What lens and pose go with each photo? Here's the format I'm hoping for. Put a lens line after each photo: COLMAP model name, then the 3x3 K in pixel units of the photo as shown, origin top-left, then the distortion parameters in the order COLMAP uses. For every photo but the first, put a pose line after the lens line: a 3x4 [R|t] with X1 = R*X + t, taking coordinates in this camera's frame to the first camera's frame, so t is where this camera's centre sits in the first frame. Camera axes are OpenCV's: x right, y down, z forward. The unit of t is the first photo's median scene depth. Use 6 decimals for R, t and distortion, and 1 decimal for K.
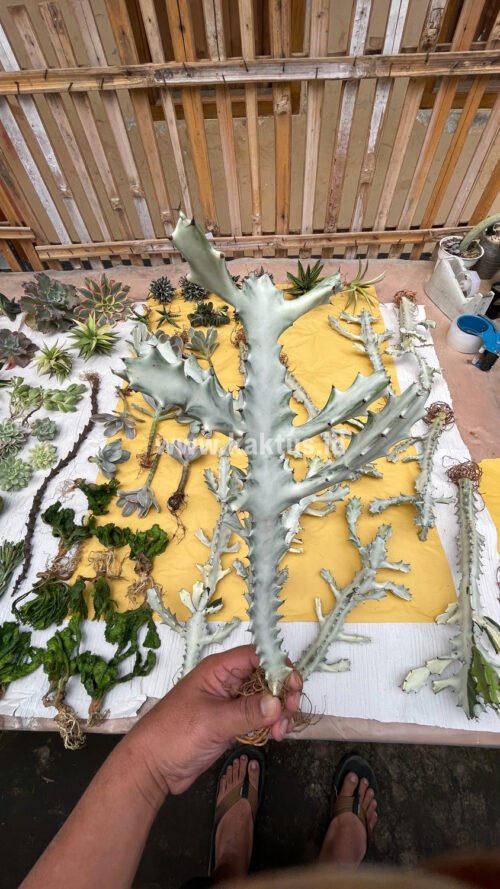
lens RADIAL K [[359.2, 0, 254.9], [0, 359.2, 444.8], [0, 0, 1]] dist [-0.003702, 0.000026]
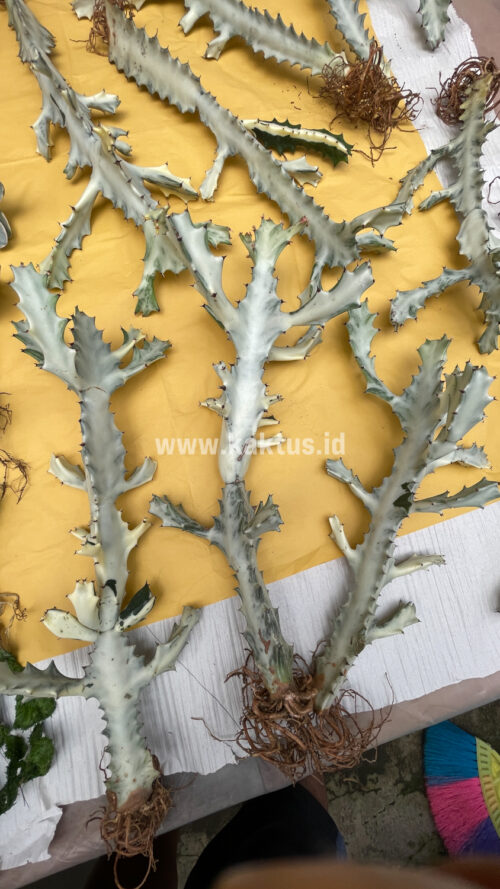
lens RADIAL K [[359.2, 0, 254.9], [0, 359.2, 444.8], [0, 0, 1]] dist [-0.003702, 0.000026]
pose [[0.945126, -0.296873, 0.136397, 0.023680], [0.217968, 0.883967, 0.413633, 0.077839], [-0.243367, -0.361205, 0.900169, 0.468944]]
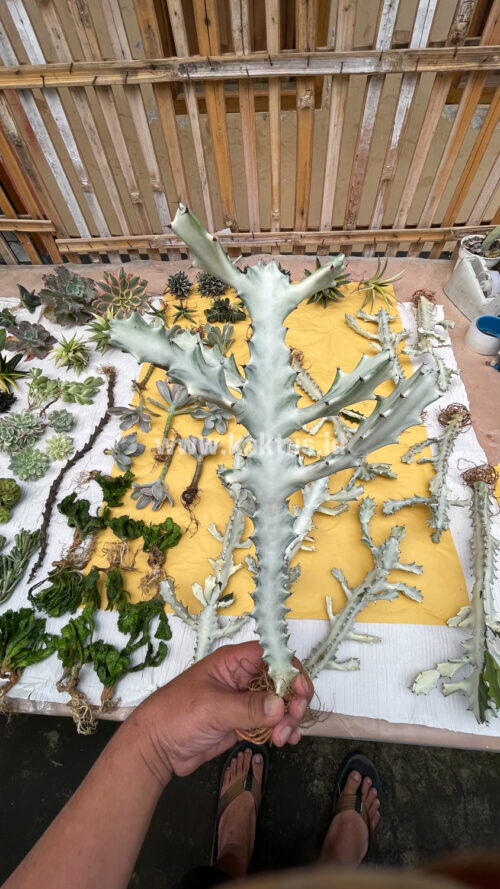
lens RADIAL K [[359.2, 0, 254.9], [0, 359.2, 444.8], [0, 0, 1]] dist [-0.003702, 0.000026]
pose [[0.999322, 0.027752, -0.024204, -0.014134], [-0.027533, 0.999577, 0.009363, -0.000005], [0.024454, -0.008691, 0.999663, -0.002352]]
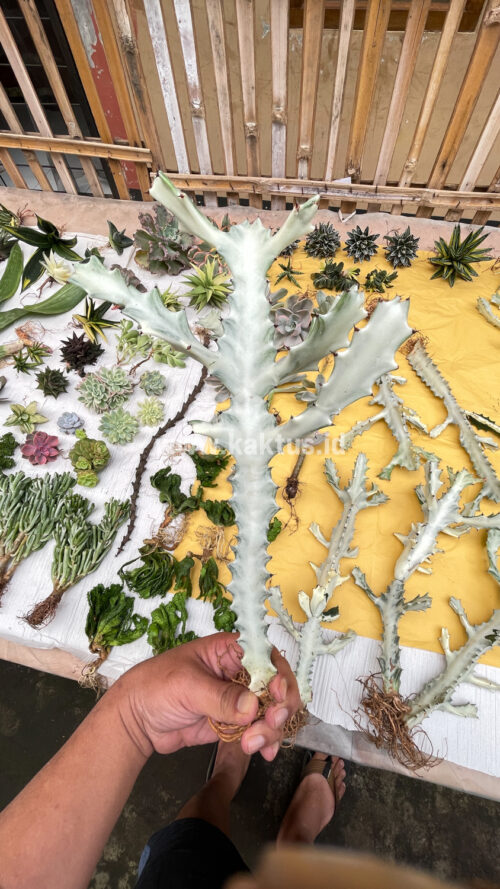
lens RADIAL K [[359.2, 0, 254.9], [0, 359.2, 444.8], [0, 0, 1]] dist [-0.003702, 0.000026]
pose [[0.981480, 0.170882, -0.086577, -0.226513], [-0.160131, 0.979921, 0.118799, -0.040857], [0.105139, -0.102736, 0.989137, 0.087211]]
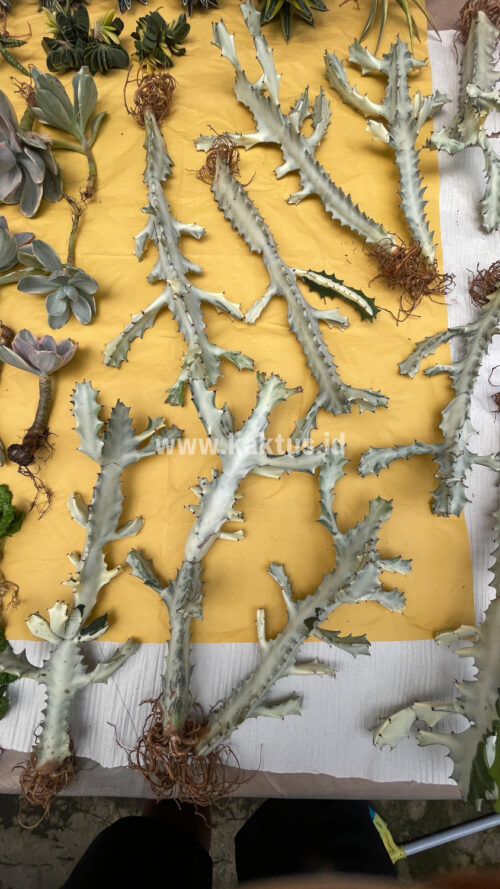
lens RADIAL K [[359.2, 0, 254.9], [0, 359.2, 444.8], [0, 0, 1]] dist [-0.003702, 0.000026]
pose [[0.999160, -0.000961, 0.040967, 0.107426], [-0.015625, 0.915252, 0.402578, -0.076053], [-0.037882, -0.402880, 0.914468, 0.415343]]
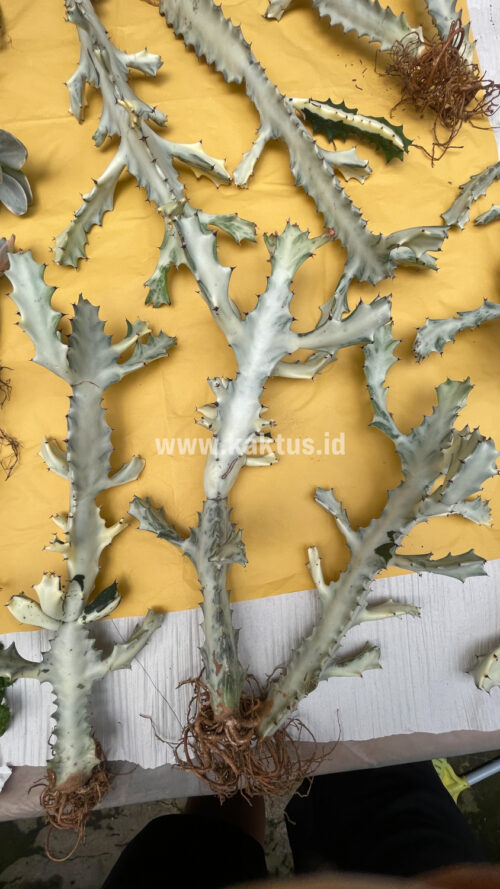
lens RADIAL K [[359.2, 0, 254.9], [0, 359.2, 444.8], [0, 0, 1]] dist [-0.003702, 0.000026]
pose [[0.987289, -0.149118, 0.054995, 0.070088], [0.106033, 0.875737, 0.471001, 0.047119], [-0.118395, -0.459183, 0.880417, 0.496006]]
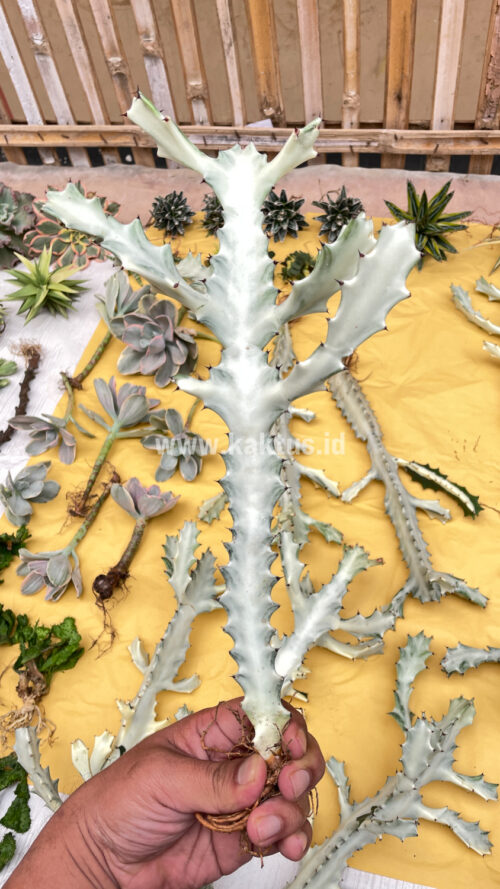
lens RADIAL K [[673.2, 0, 248.3], [0, 673.2, 437.4], [0, 0, 1]] dist [0.098753, -0.139089]
pose [[0.974094, 0.131757, -0.183793, 0.154954], [-0.141308, 0.989165, -0.039813, -0.059378], [0.176556, 0.064754, 0.982158, -0.056365]]
